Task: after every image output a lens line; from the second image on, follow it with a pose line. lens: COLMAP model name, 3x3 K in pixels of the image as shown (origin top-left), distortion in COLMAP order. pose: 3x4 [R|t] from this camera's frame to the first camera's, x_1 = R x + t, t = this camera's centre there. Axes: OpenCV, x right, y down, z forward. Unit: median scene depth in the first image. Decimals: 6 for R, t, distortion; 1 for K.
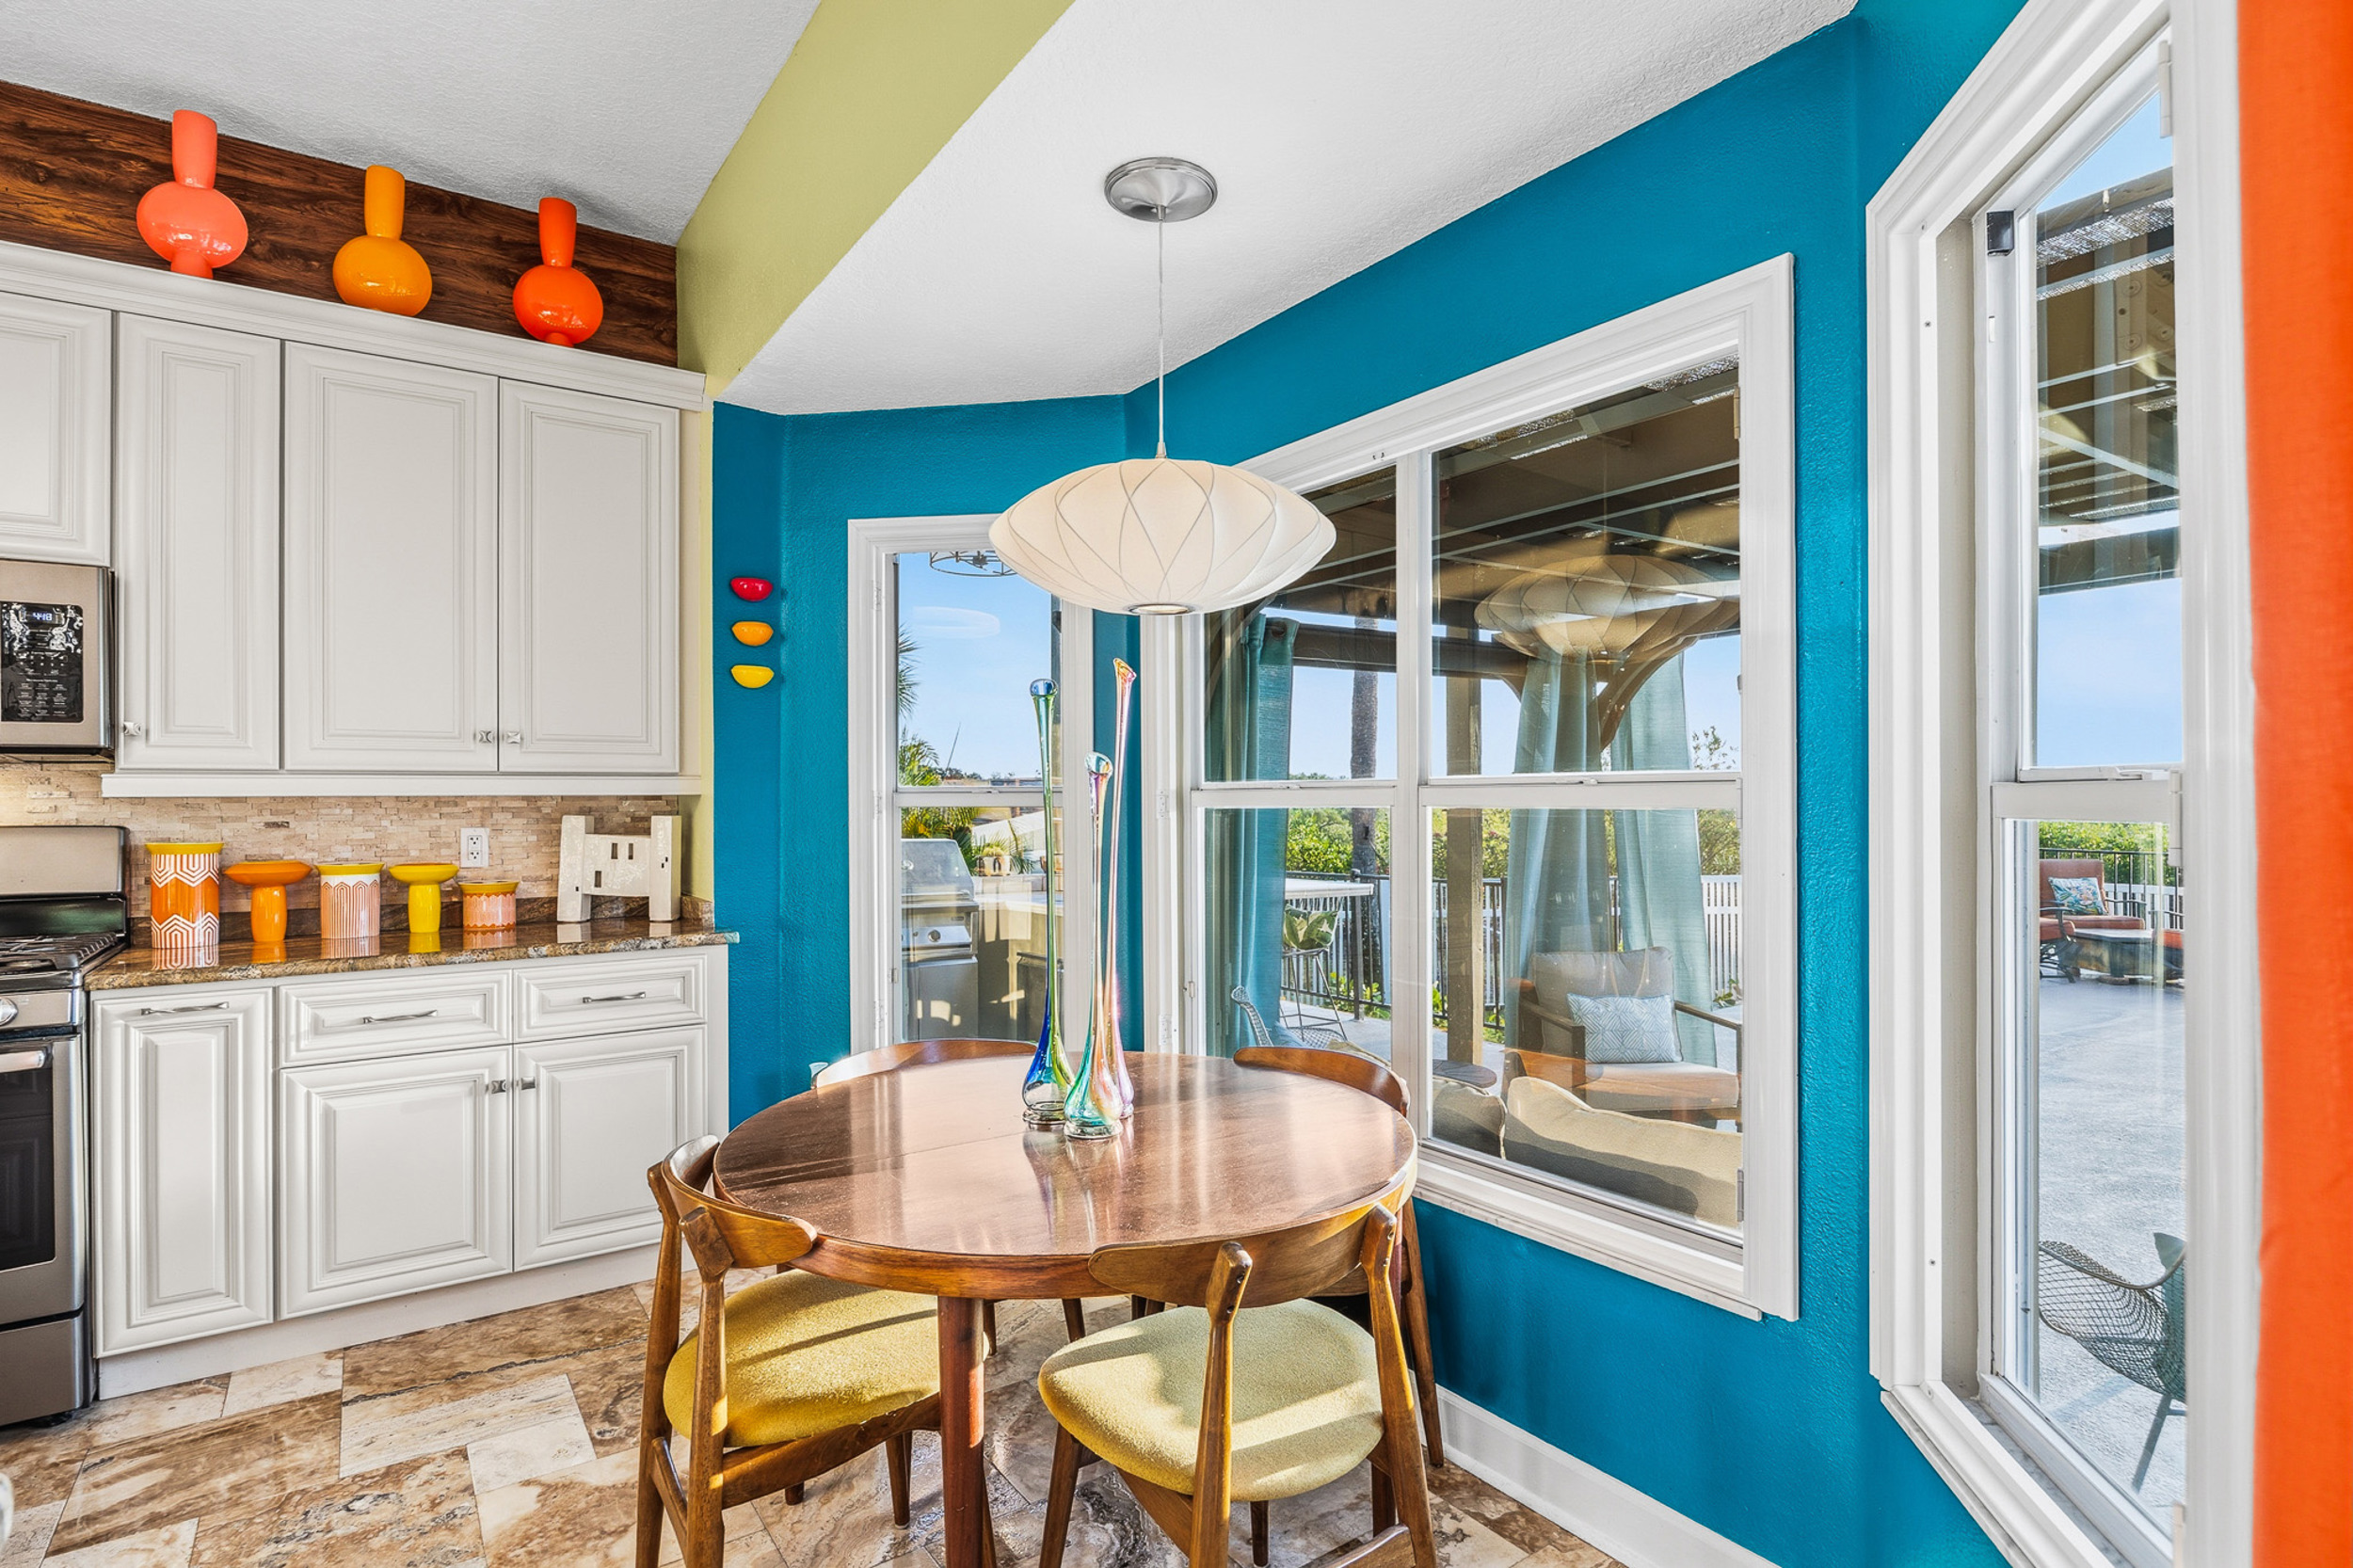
lens RADIAL K [[1176.8, 0, 1192.2], [0, 1176.8, 785.7], [0, 0, 1]] dist [-0.014251, 0.000226]
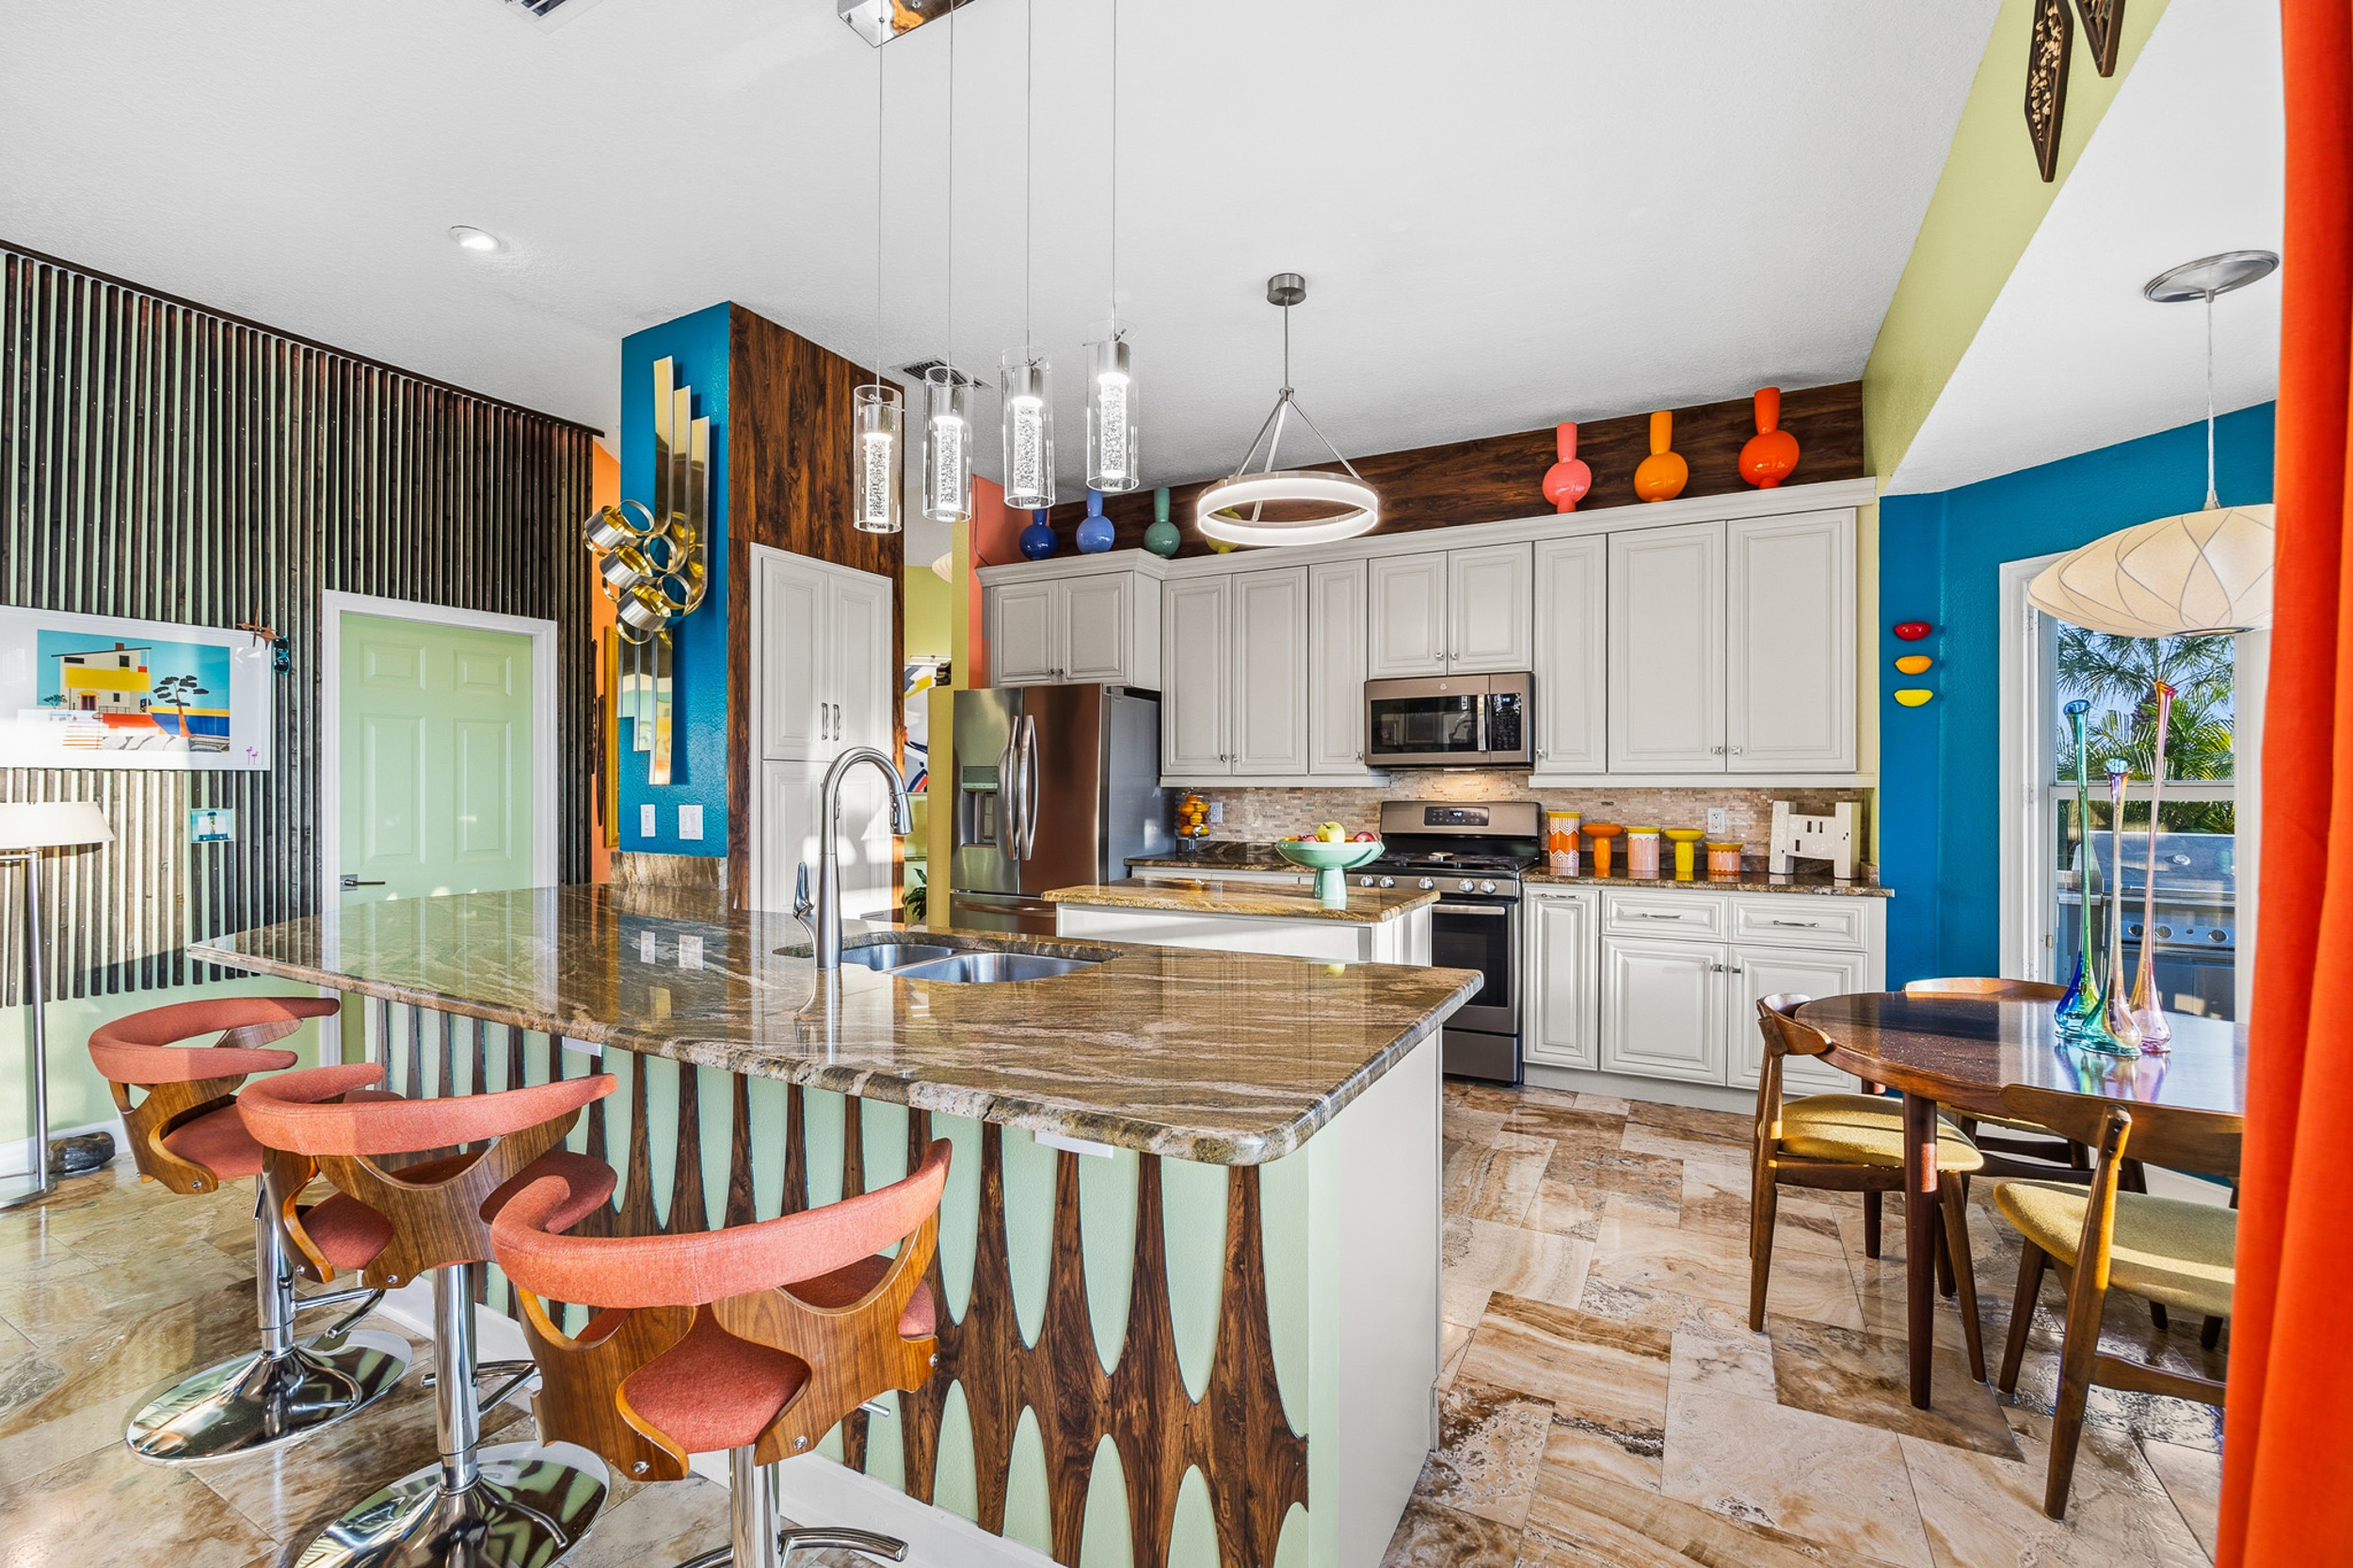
lens RADIAL K [[1005.0, 0, 1188.5], [0, 1005.0, 799.6], [0, 0, 1]] dist [-0.011836, -0.000400]
pose [[0.454703, 0.014705, -0.890522, 0.295280], [0.002976, 0.999833, 0.018029, -0.001685], [0.890638, -0.010848, 0.454583, -0.270760]]
